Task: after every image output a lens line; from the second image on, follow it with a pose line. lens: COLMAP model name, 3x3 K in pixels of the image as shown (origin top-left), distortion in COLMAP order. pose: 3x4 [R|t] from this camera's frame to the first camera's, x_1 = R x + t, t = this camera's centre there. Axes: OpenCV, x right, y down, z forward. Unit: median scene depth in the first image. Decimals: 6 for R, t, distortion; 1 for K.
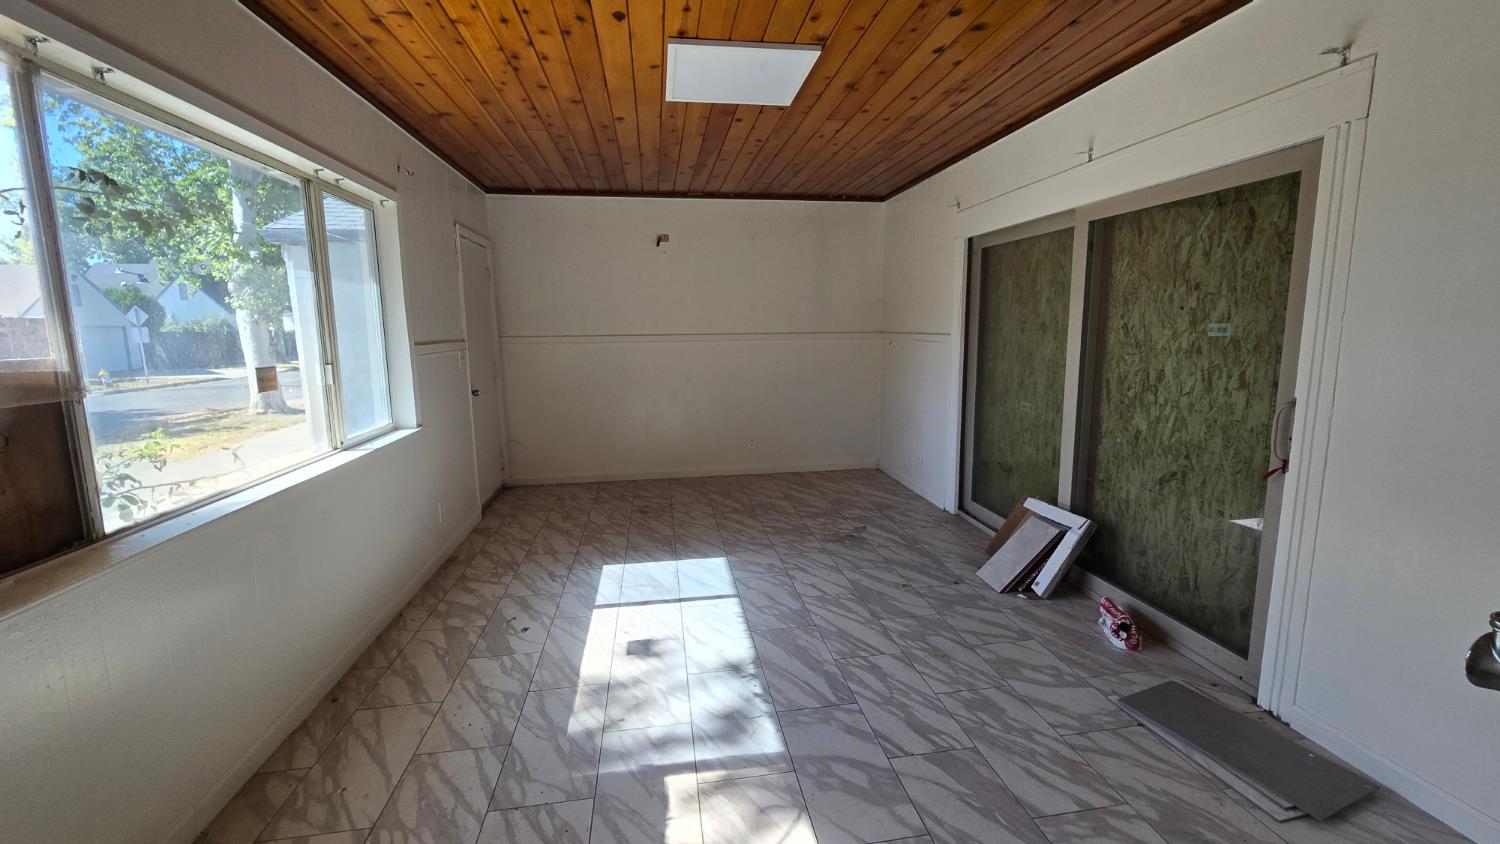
lens RADIAL K [[619.6, 0, 756.1], [0, 619.6, 416.8], [0, 0, 1]] dist [-0.036211, -0.000112]
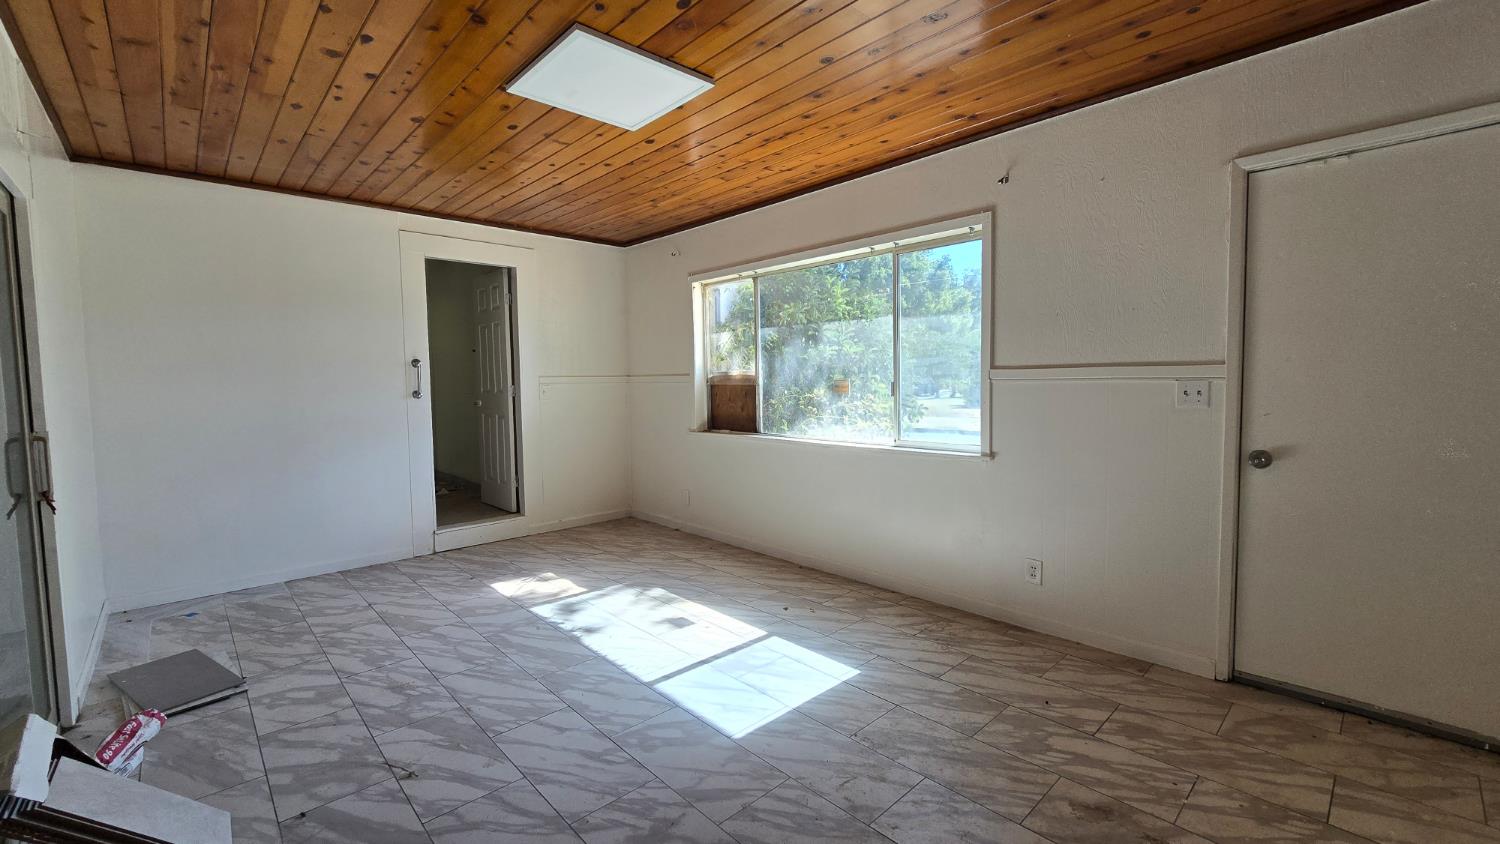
lens RADIAL K [[619.6, 0, 756.1], [0, 619.6, 416.8], [0, 0, 1]] dist [-0.036211, -0.000112]
pose [[-0.829594, 0.053908, -0.555759, 0.332456], [-0.061867, 0.980326, 0.187440, -0.250089], [0.554929, 0.189882, -0.809937, 1.980878]]
